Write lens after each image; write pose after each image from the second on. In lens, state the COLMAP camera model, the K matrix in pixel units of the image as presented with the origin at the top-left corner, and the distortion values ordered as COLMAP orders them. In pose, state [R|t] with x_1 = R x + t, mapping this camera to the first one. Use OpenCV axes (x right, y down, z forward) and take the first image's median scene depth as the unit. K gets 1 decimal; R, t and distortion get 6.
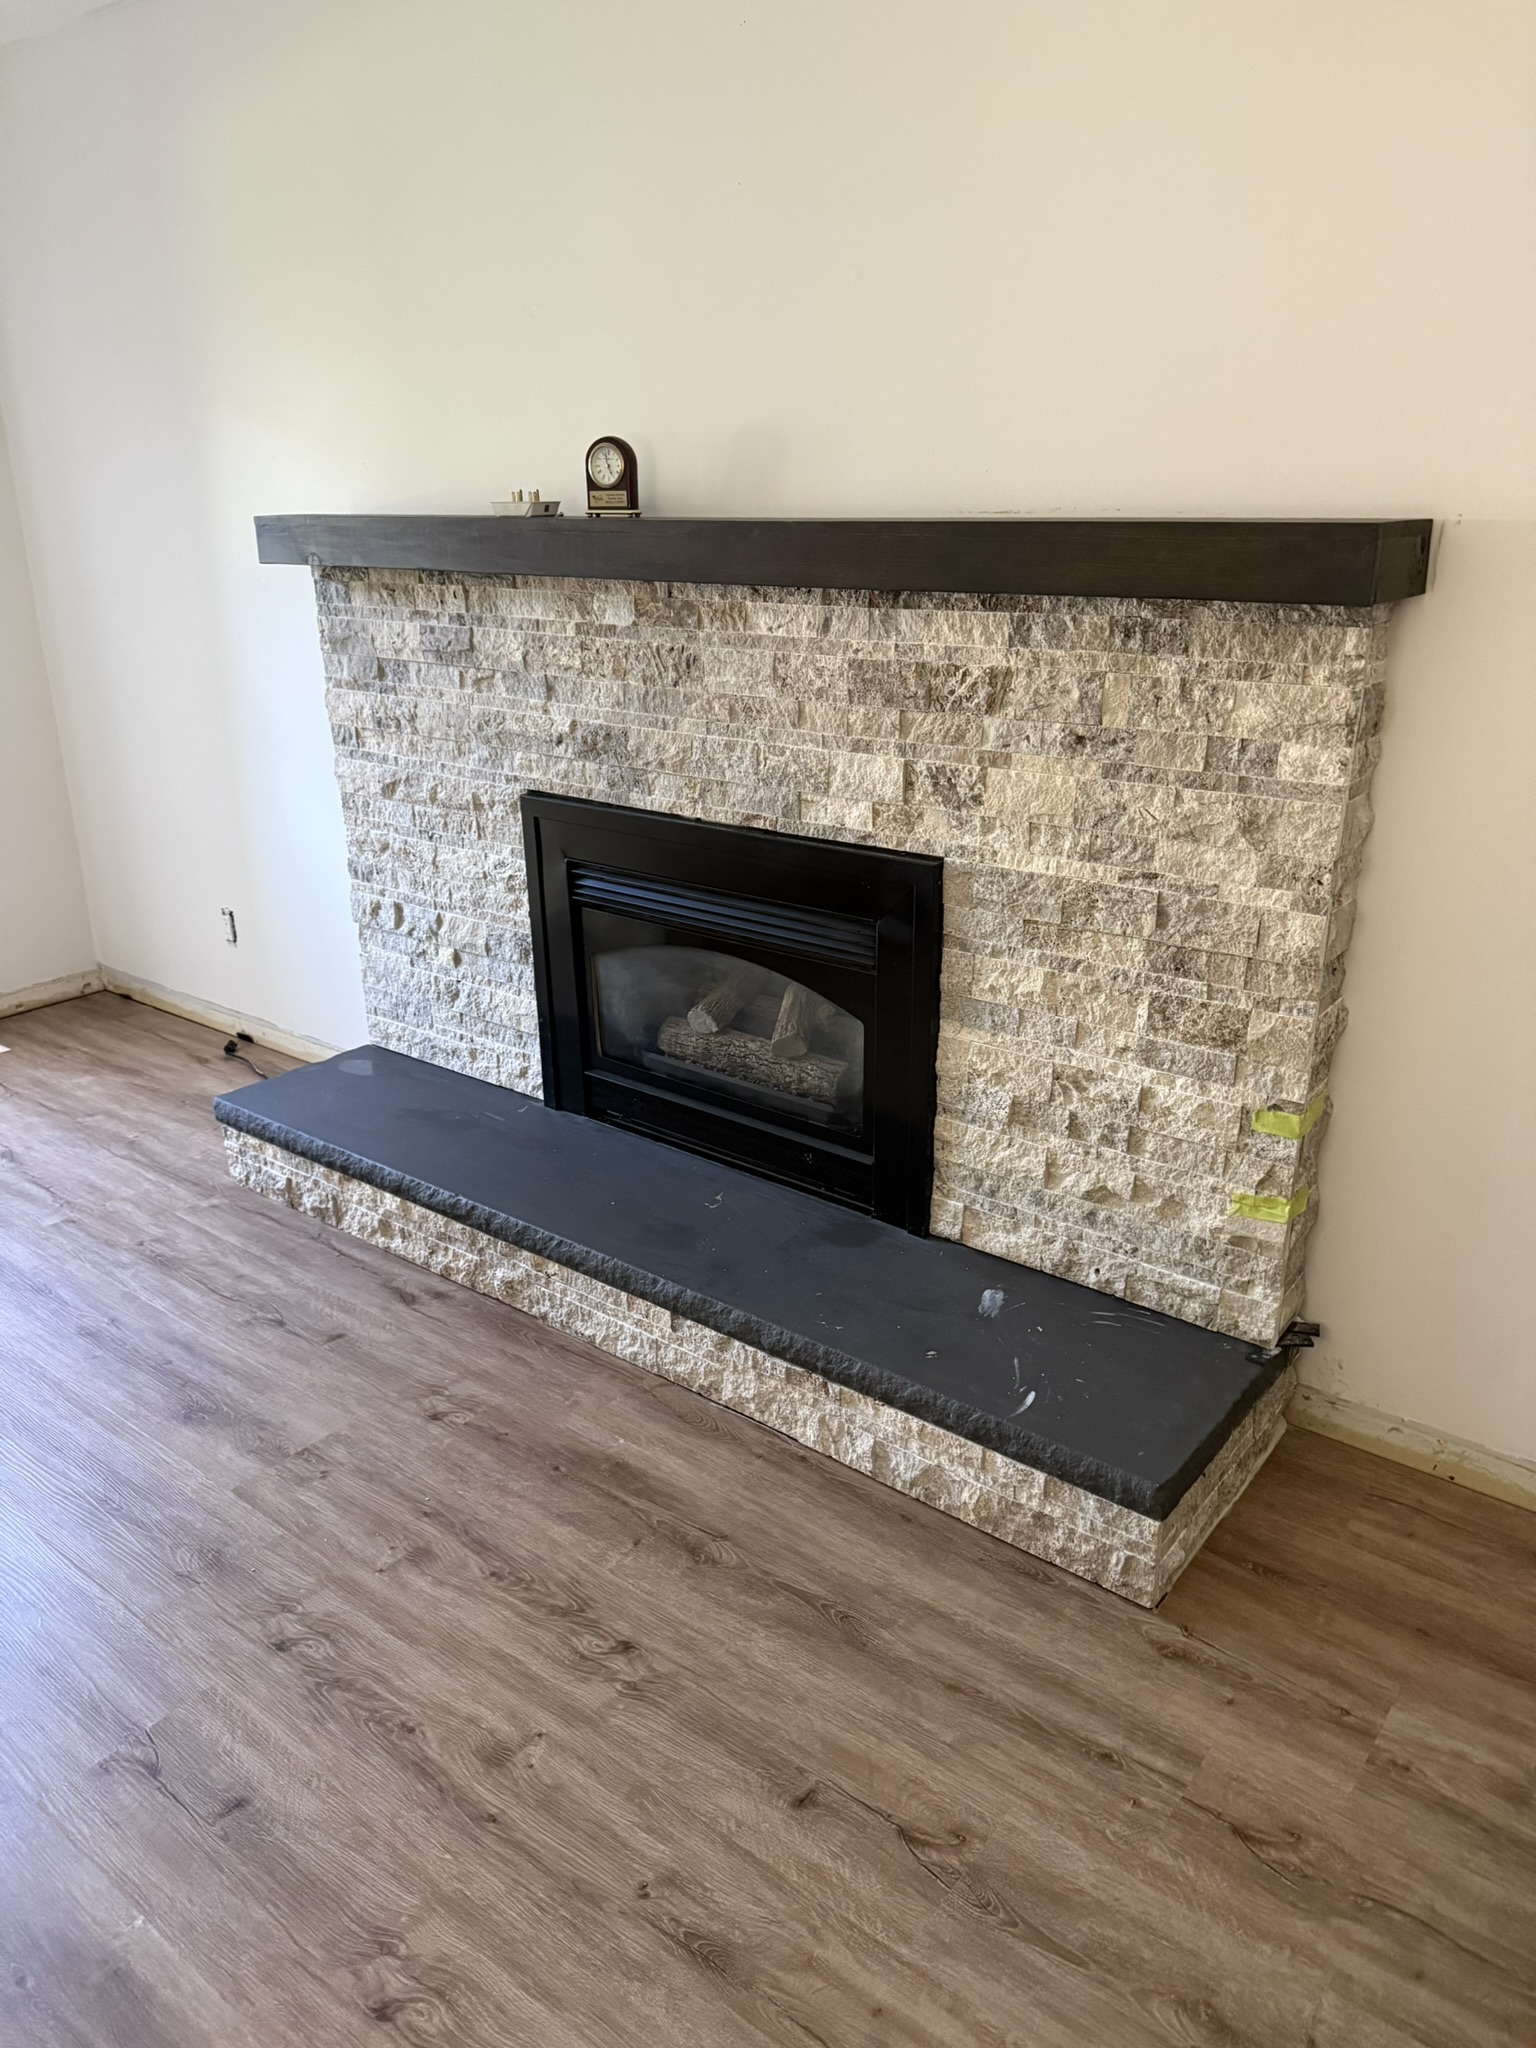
lens RADIAL K [[1393.3, 0, 791.1], [0, 1393.3, 968.2], [0, 0, 1]] dist [0.126052, -0.186007]
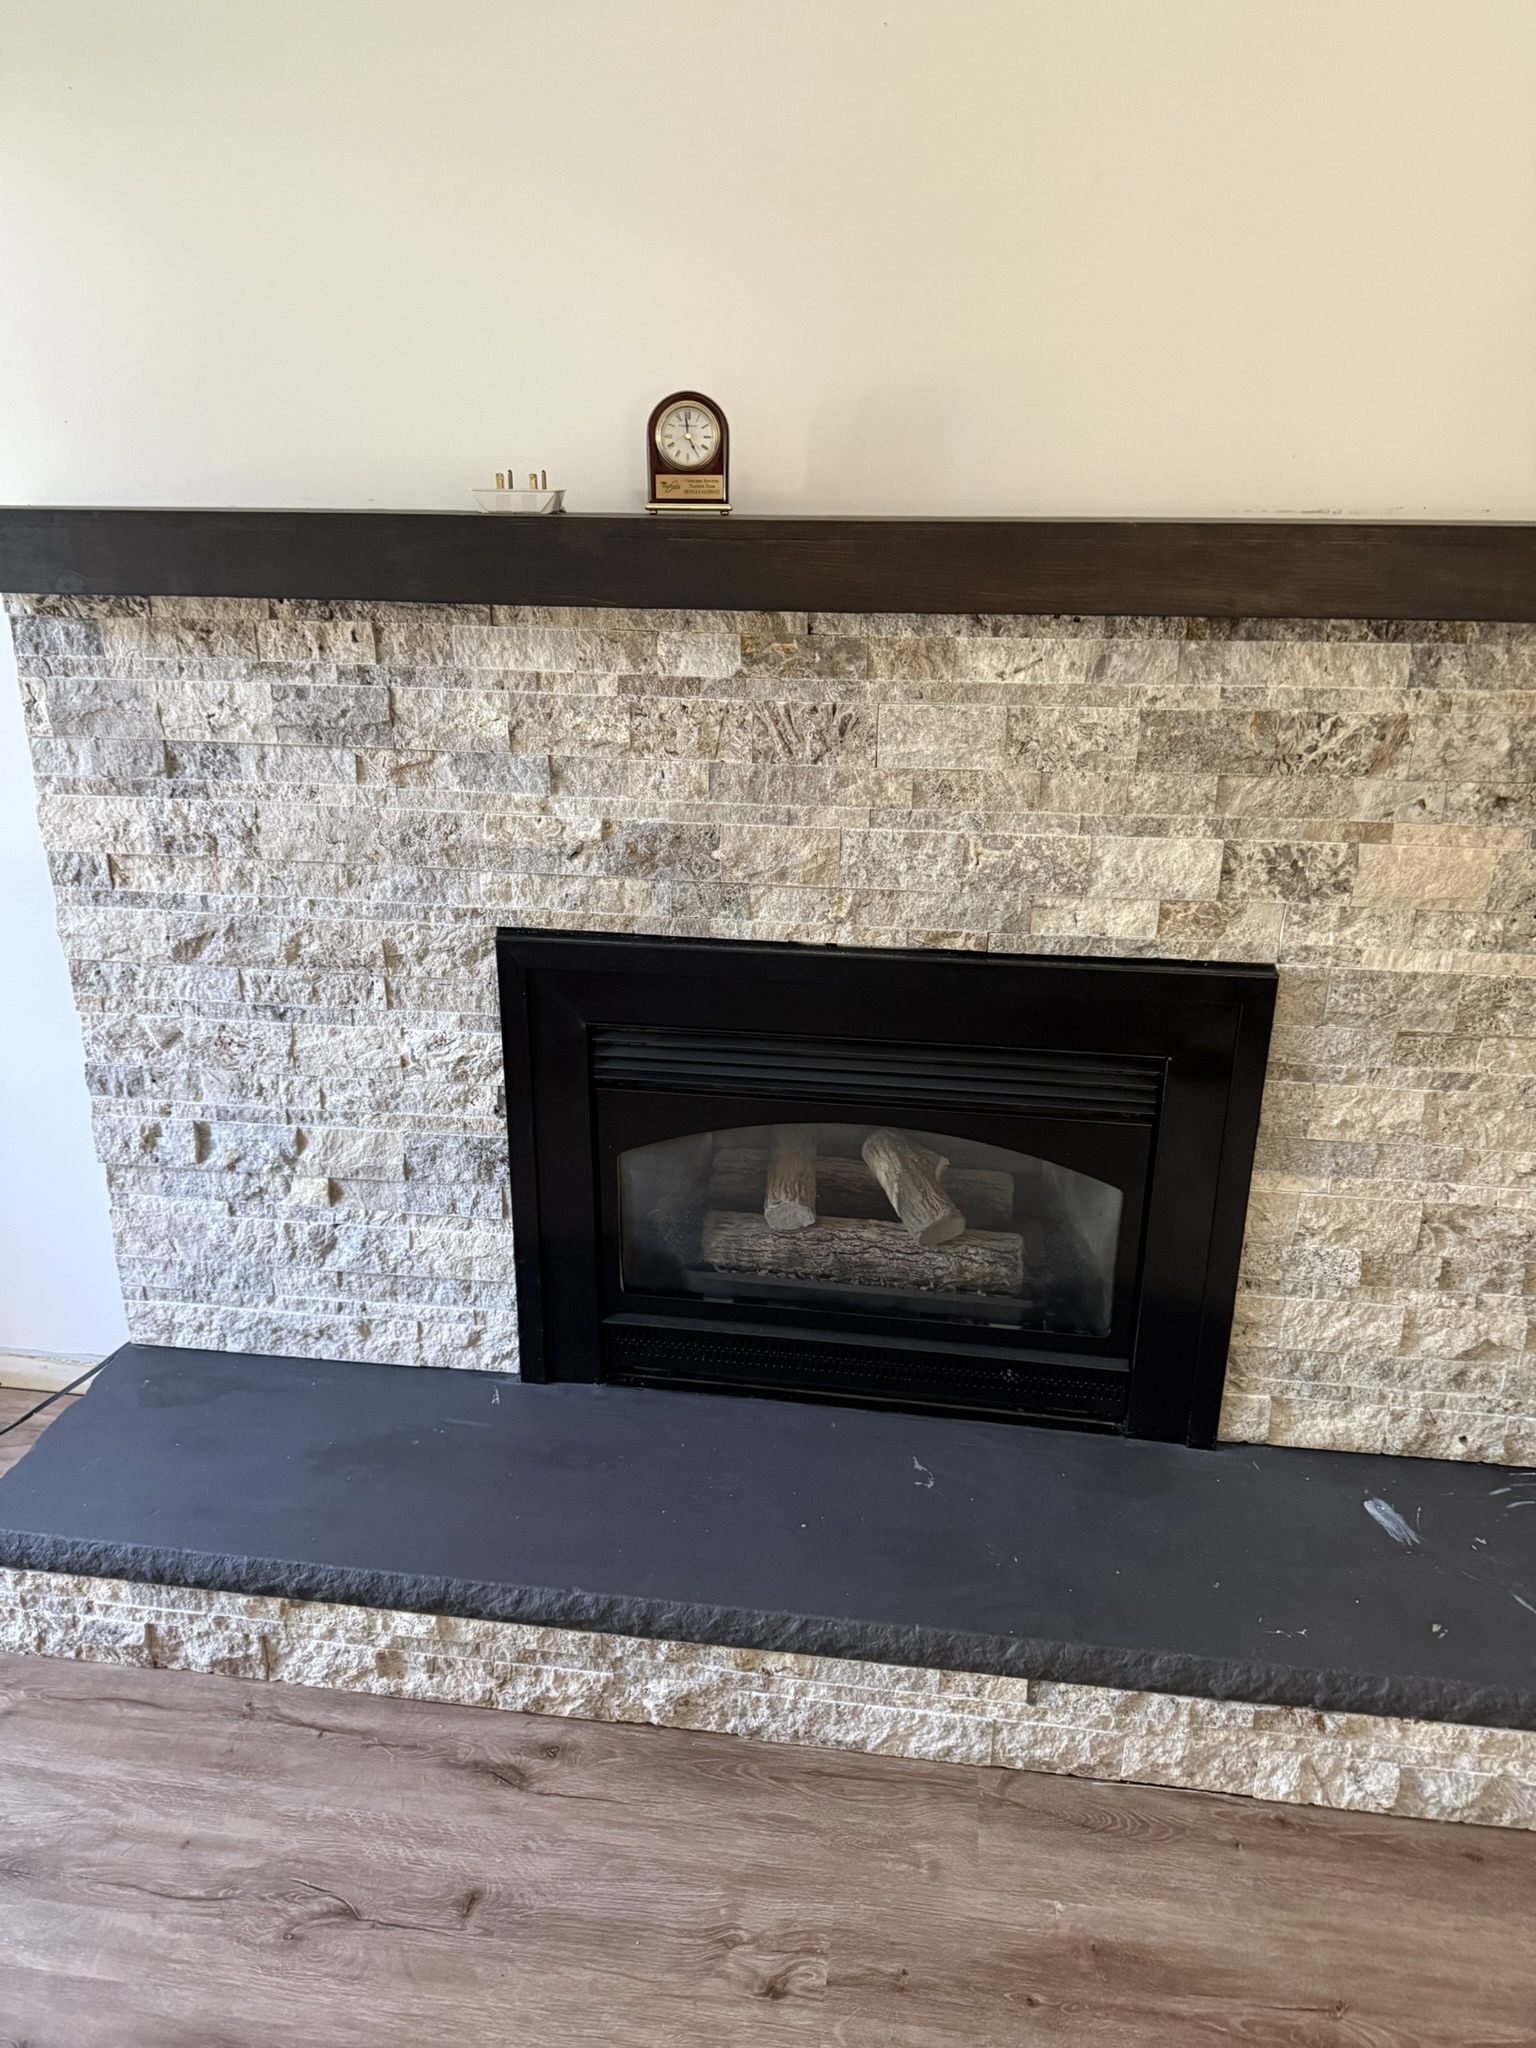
lens RADIAL K [[1393.3, 0, 791.1], [0, 1393.3, 968.2], [0, 0, 1]] dist [0.126052, -0.186007]
pose [[0.874657, -0.142030, 0.463467, -0.411985], [0.141948, 0.989246, 0.035270, -0.123088], [-0.463492, 0.034939, 0.885412, 0.389515]]
